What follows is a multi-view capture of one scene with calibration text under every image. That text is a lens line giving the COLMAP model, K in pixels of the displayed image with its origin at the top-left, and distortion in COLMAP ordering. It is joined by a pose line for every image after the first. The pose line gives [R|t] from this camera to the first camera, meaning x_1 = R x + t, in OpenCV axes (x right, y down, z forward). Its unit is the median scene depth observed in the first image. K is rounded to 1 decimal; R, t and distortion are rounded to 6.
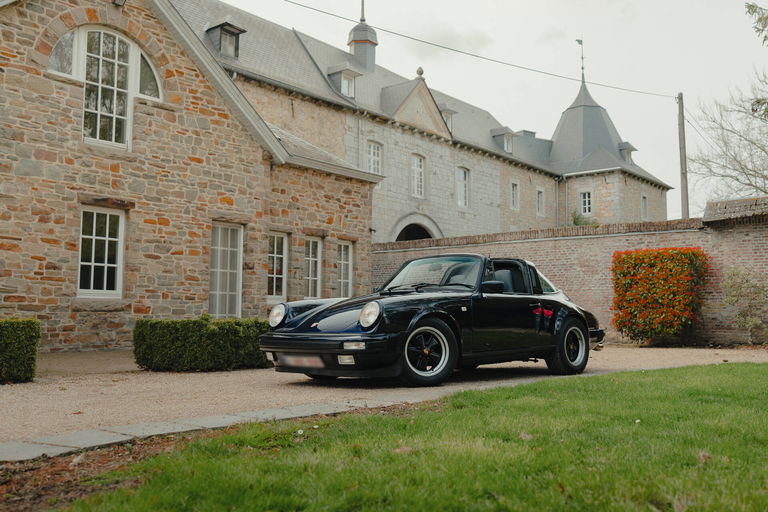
lens RADIAL K [[720.7, 0, 383.9], [0, 720.7, 256.4], [0, 0, 1]] dist [0.003767, 0.000000]
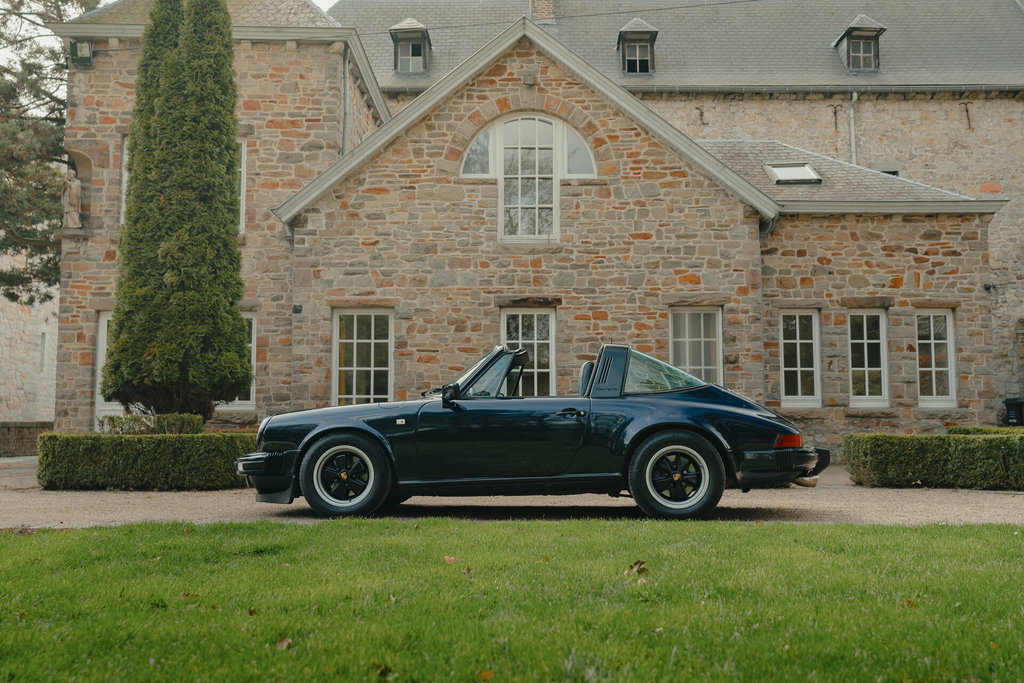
lens RADIAL K [[900.3, 0, 512.4], [0, 900.3, 342.2], [0, 0, 1]] dist [0.006981, -0.007233]
pose [[0.656672, -0.075535, -0.750384, 0.417979], [0.072760, 0.996676, -0.036654, 0.014661], [0.750658, -0.030529, 0.659985, 0.209951]]
